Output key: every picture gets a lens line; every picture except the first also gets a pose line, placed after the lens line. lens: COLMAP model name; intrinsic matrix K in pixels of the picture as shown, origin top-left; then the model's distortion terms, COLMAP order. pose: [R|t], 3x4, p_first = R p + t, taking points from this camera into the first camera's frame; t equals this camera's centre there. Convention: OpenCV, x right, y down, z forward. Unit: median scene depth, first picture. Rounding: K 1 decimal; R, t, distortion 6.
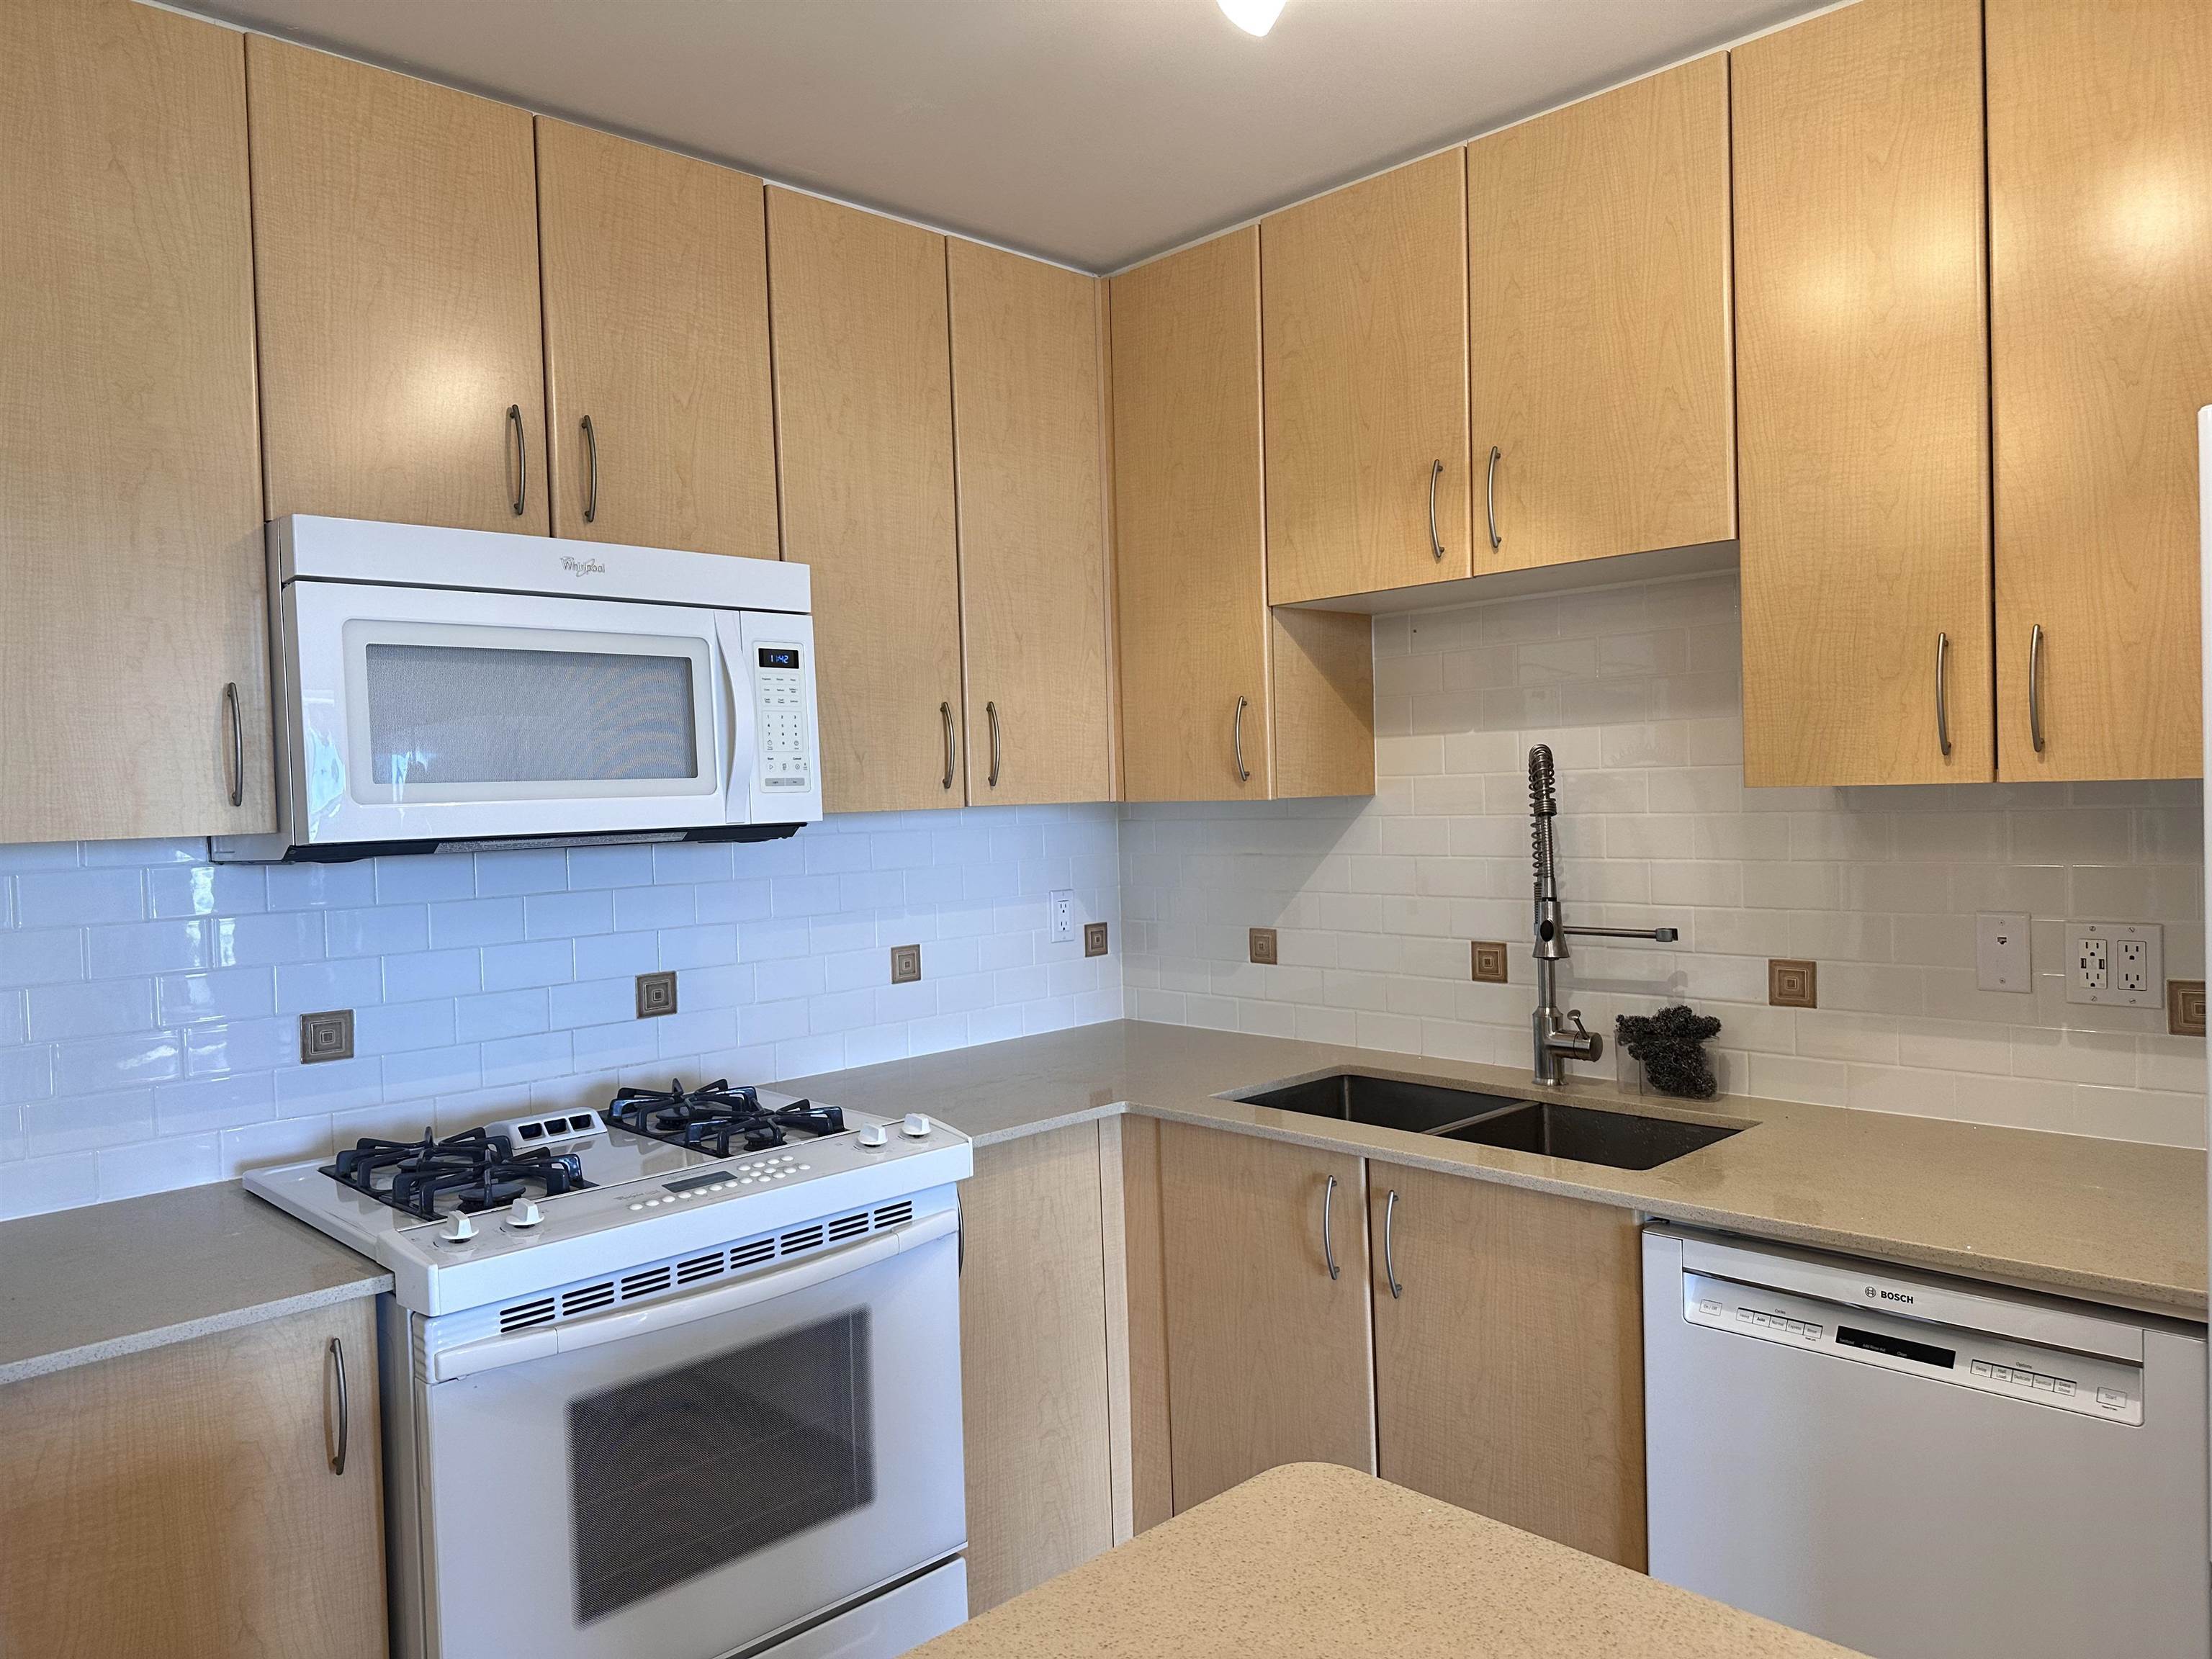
lens RADIAL K [[1547.5, 0, 1101.6], [0, 1547.5, 826.9], [0, 0, 1]] dist [0.042893, -0.048707]
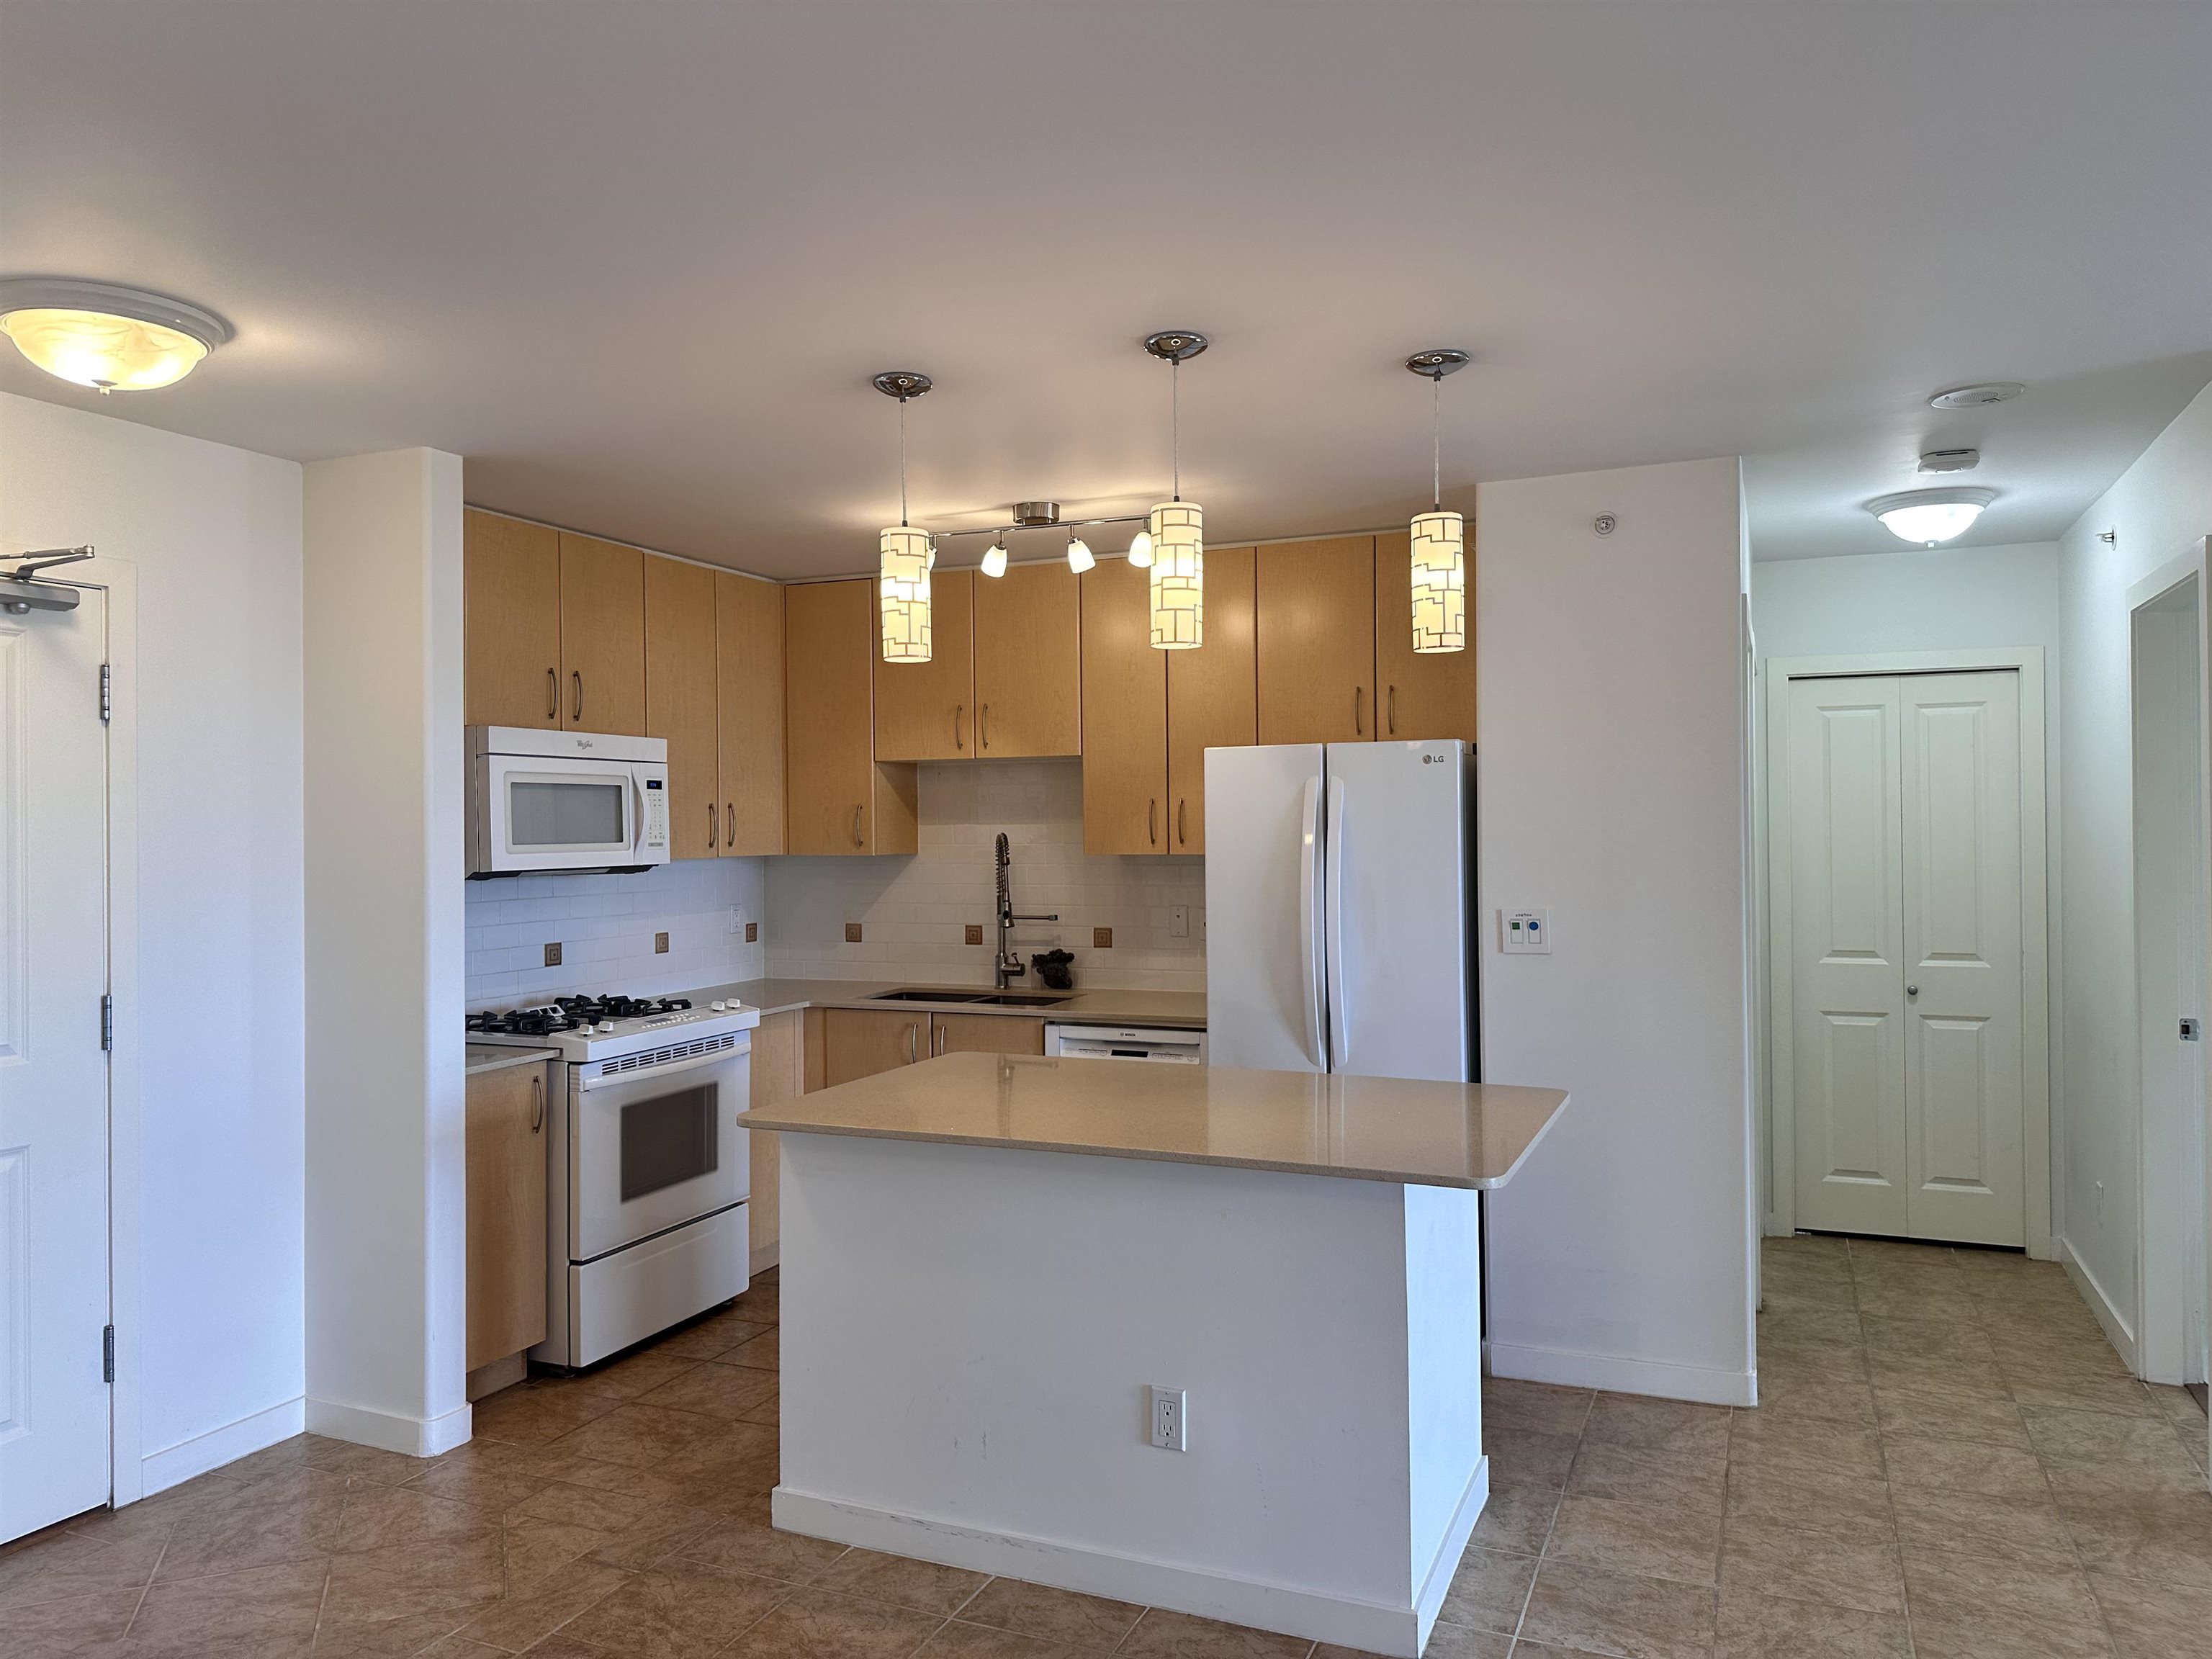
lens RADIAL K [[1547.5, 0, 1122.3], [0, 1547.5, 828.0], [0, 0, 1]] dist [0.042893, -0.048707]
pose [[0.920014, 0.020364, 0.391356, -0.452206], [-0.007914, 0.999411, -0.033399, 0.013451], [-0.391805, 0.027630, 0.919633, -1.175352]]
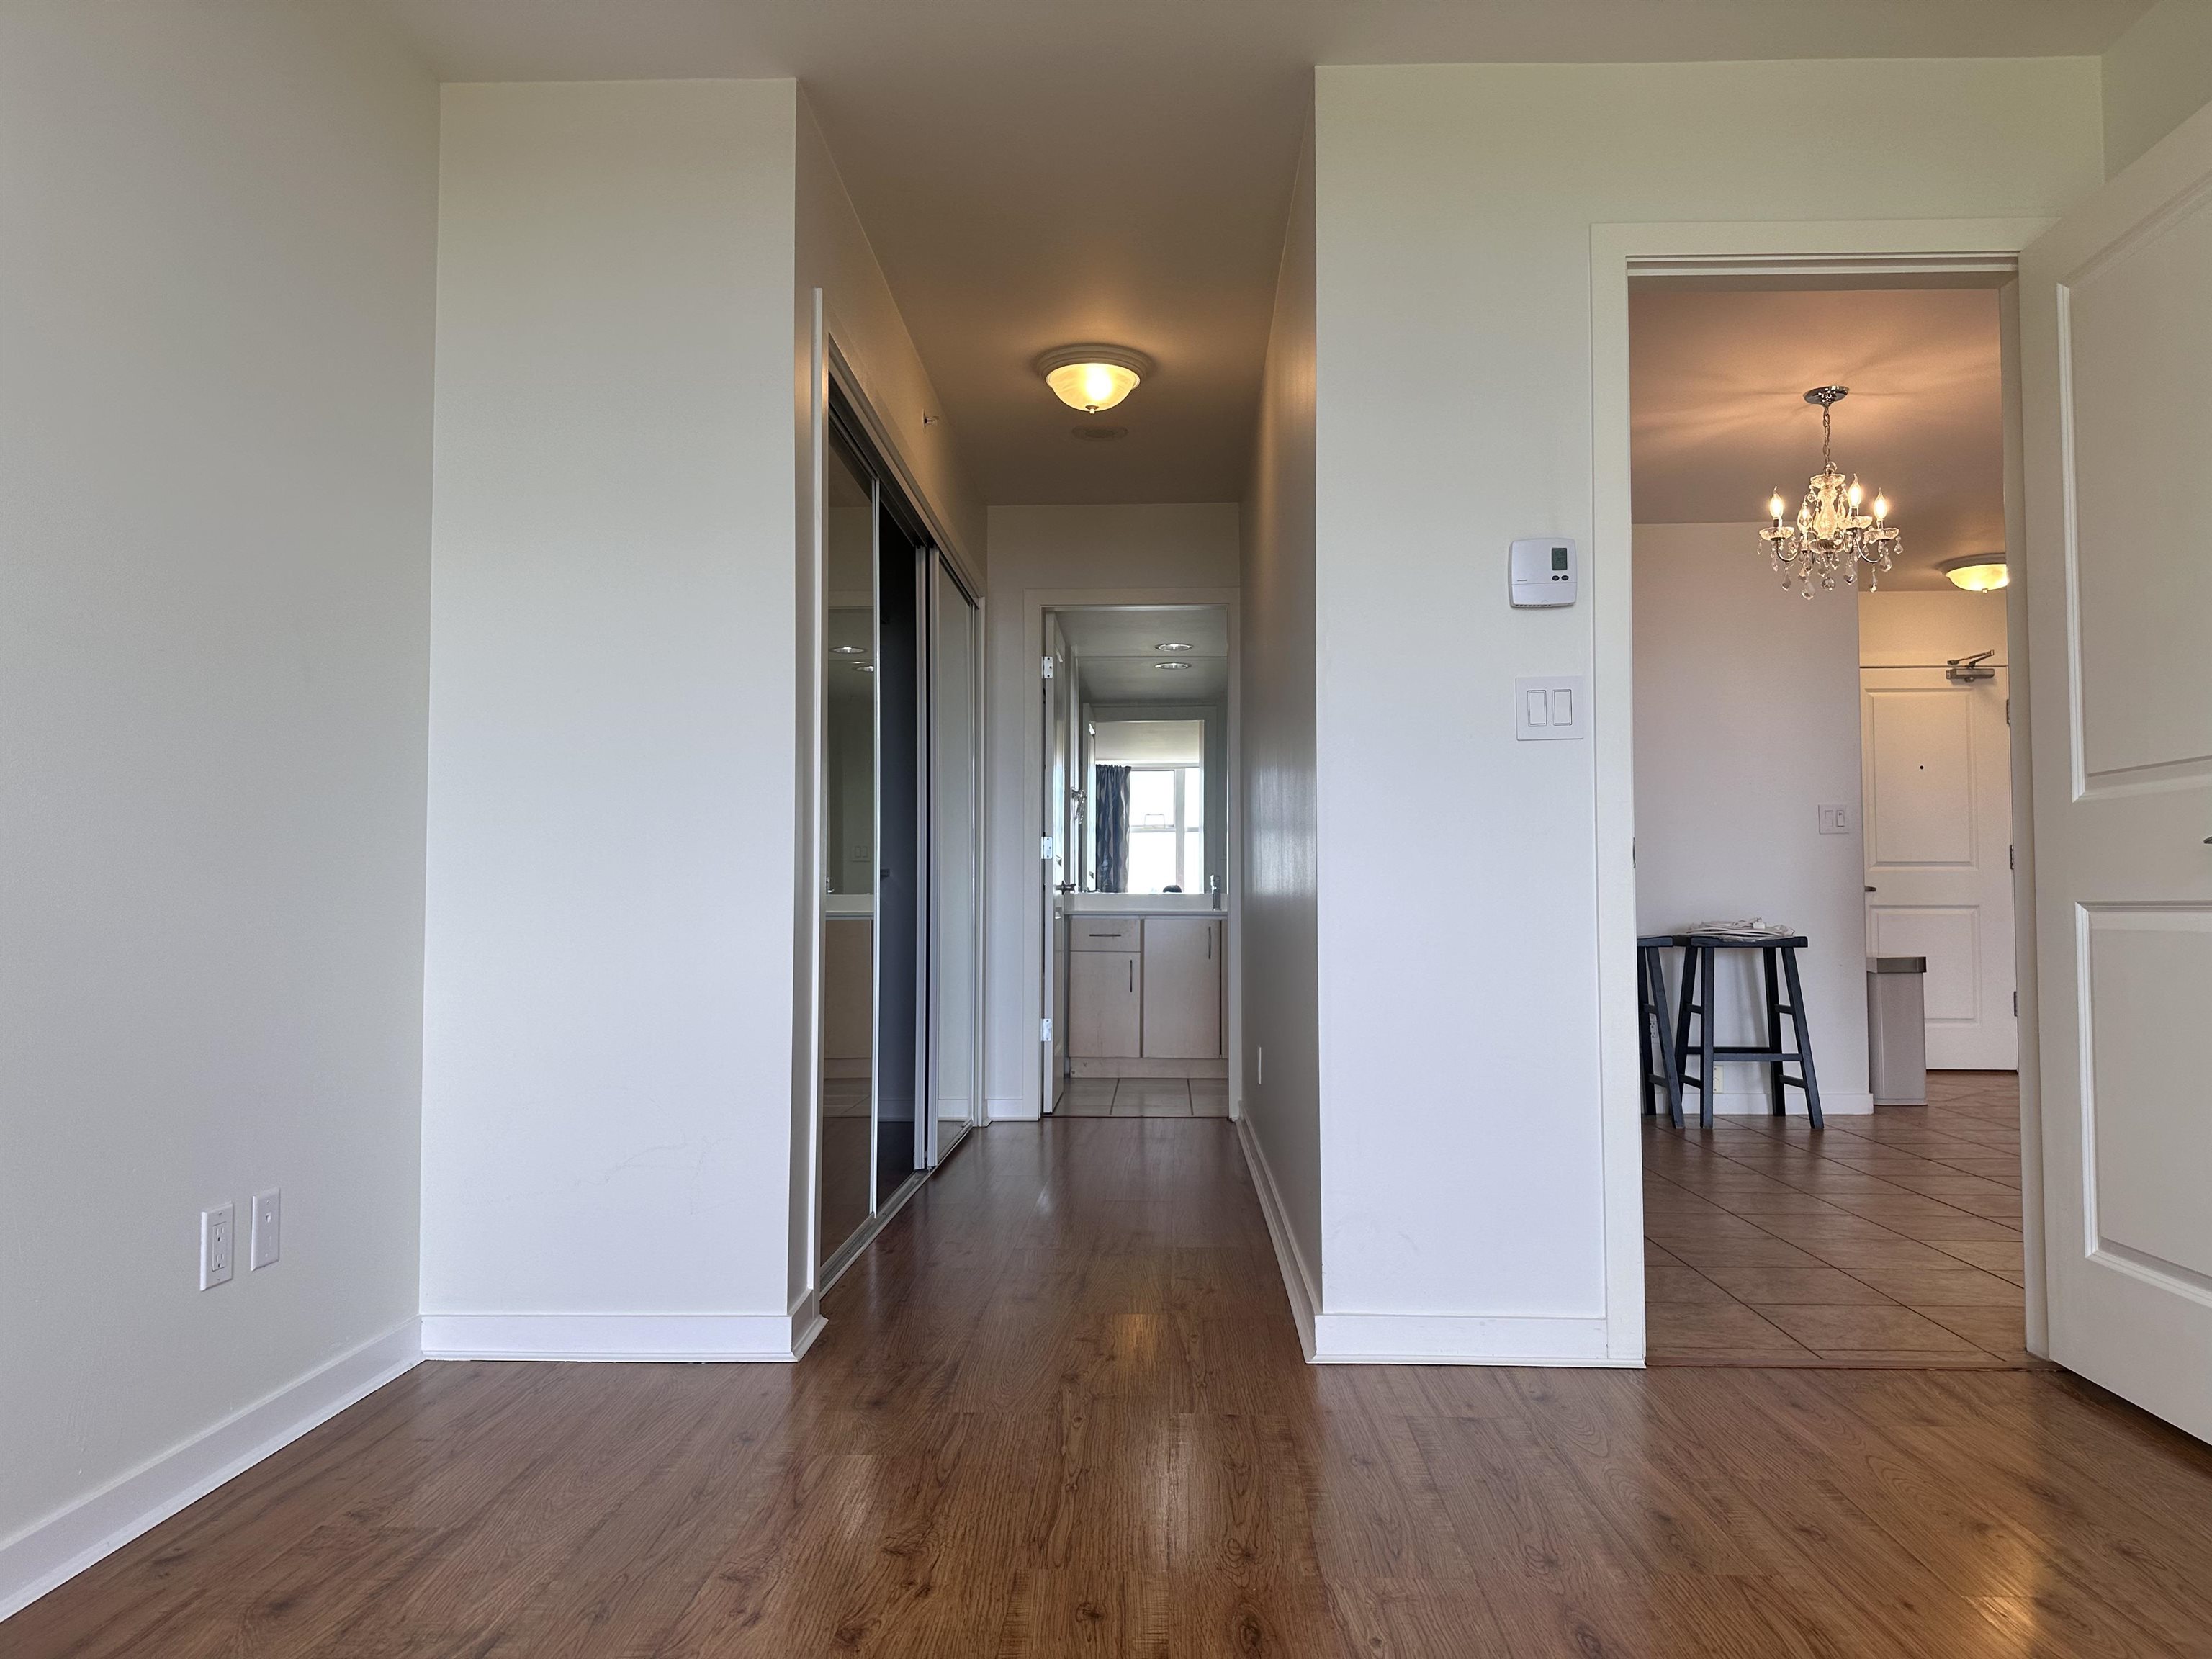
lens RADIAL K [[1547.5, 0, 1102.3], [0, 1547.5, 818.4], [0, 0, 1]] dist [0.042893, -0.048707]
pose [[0.678950, -0.010312, -0.734112, 0.375786], [-0.036931, 0.998156, -0.048176, 0.306695], [0.733255, 0.059821, 0.677317, -3.134879]]
